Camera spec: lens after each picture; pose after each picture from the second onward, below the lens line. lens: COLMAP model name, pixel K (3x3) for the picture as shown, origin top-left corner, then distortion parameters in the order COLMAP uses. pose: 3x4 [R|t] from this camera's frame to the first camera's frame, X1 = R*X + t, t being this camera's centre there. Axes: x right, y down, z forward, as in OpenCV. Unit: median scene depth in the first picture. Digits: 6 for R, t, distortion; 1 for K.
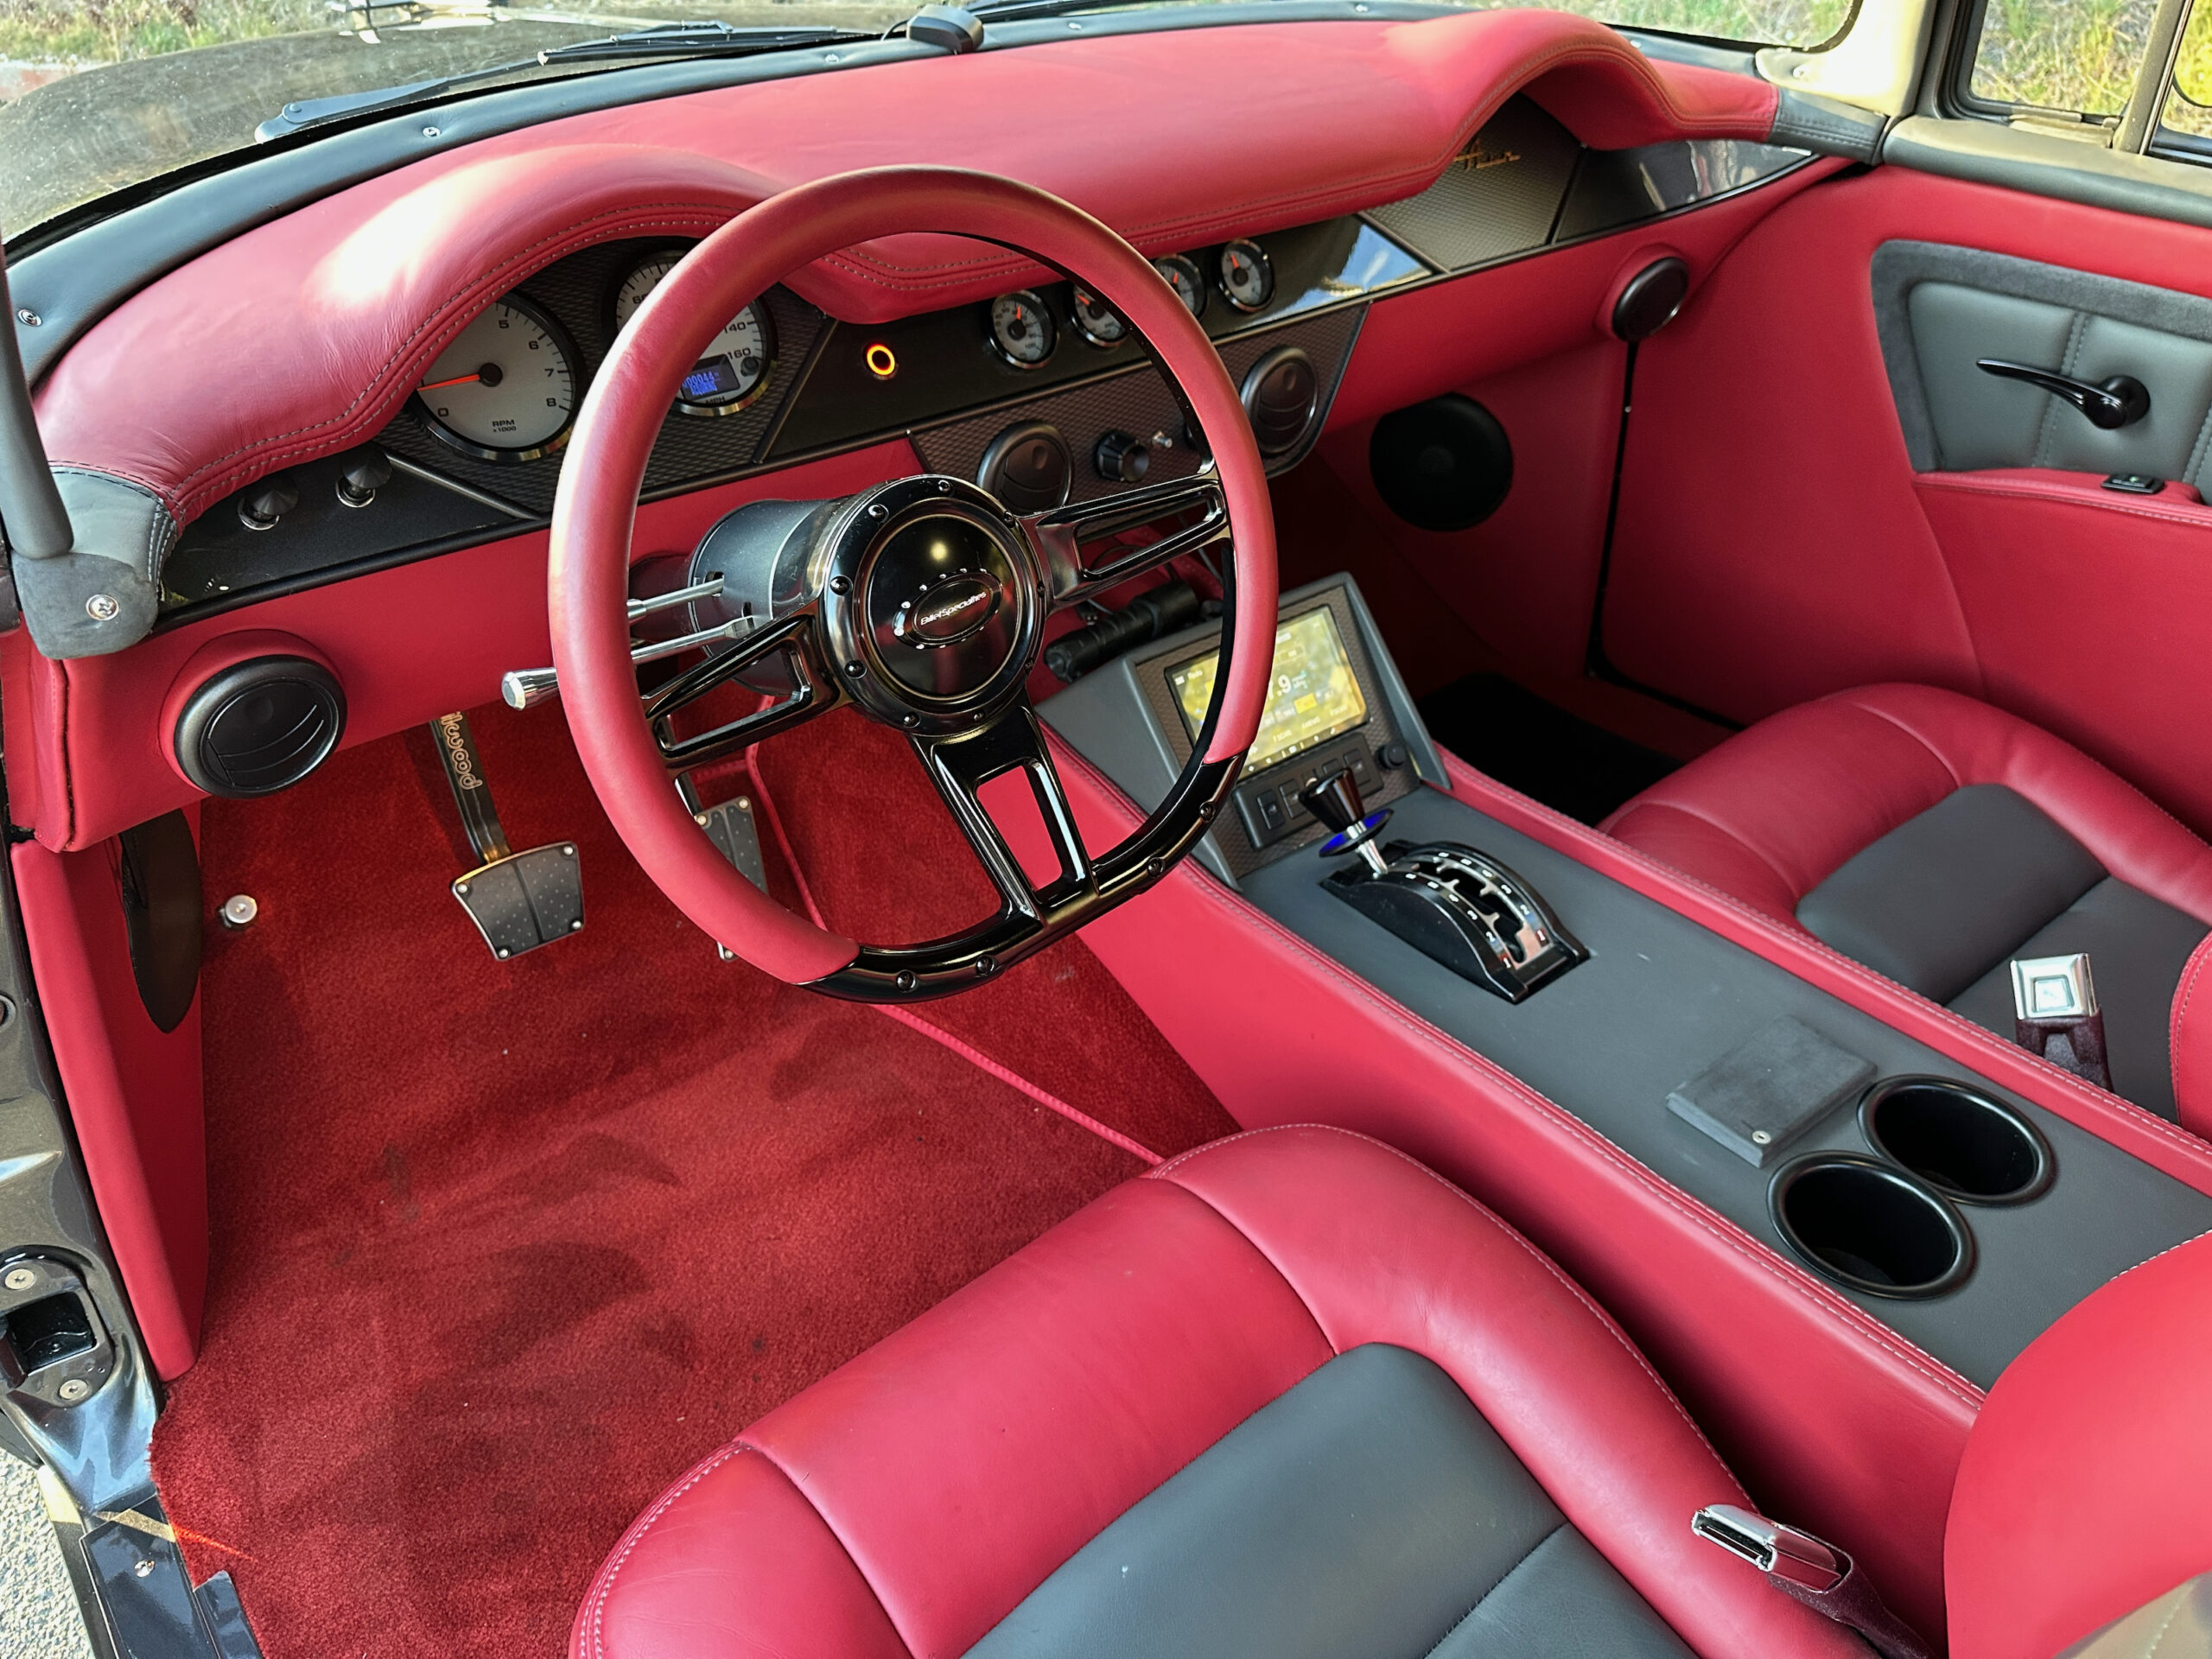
lens RADIAL K [[1562.7, 0, 1090.8], [0, 1562.7, 819.7], [0, 0, 1]] dist [0.034737, -0.059579]
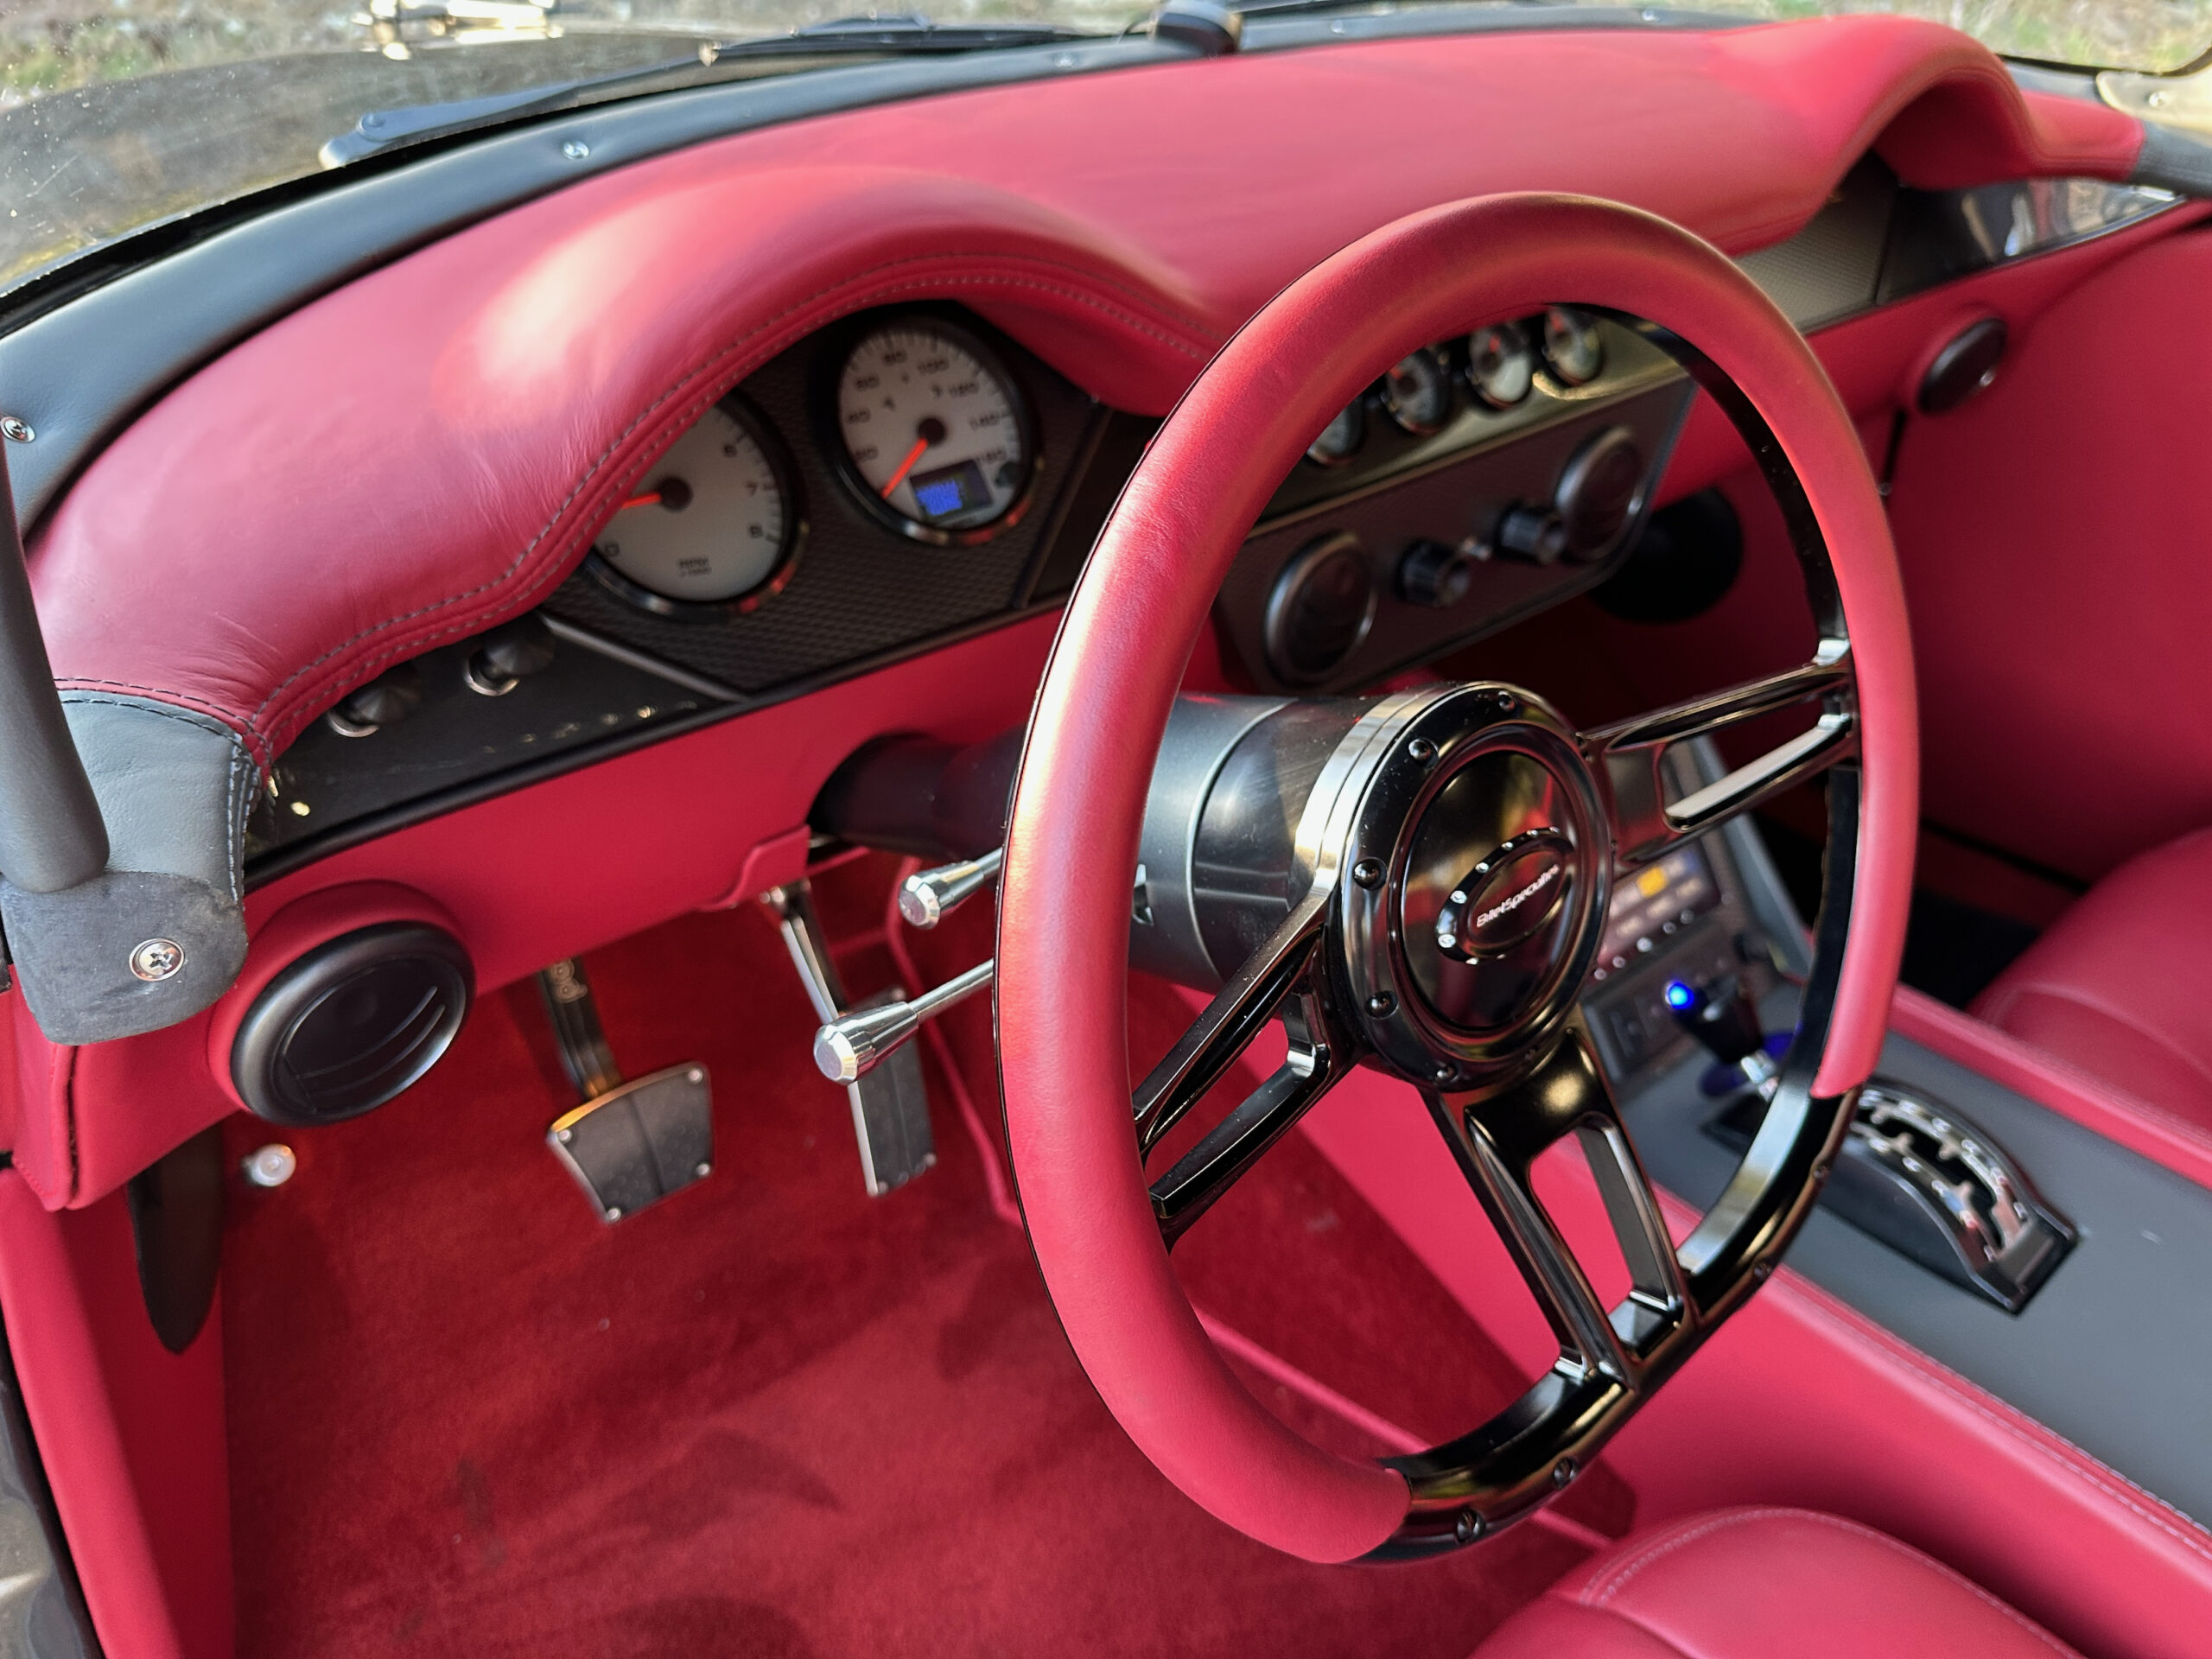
lens RADIAL K [[1562.7, 0, 1084.8], [0, 1562.7, 839.3], [0, 0, 1]] dist [0.034737, -0.059579]
pose [[0.999744, -0.007533, 0.021314, -0.172694], [0.007857, 0.999854, -0.015144, -0.094287], [-0.021197, 0.015307, 0.999658, 0.239612]]
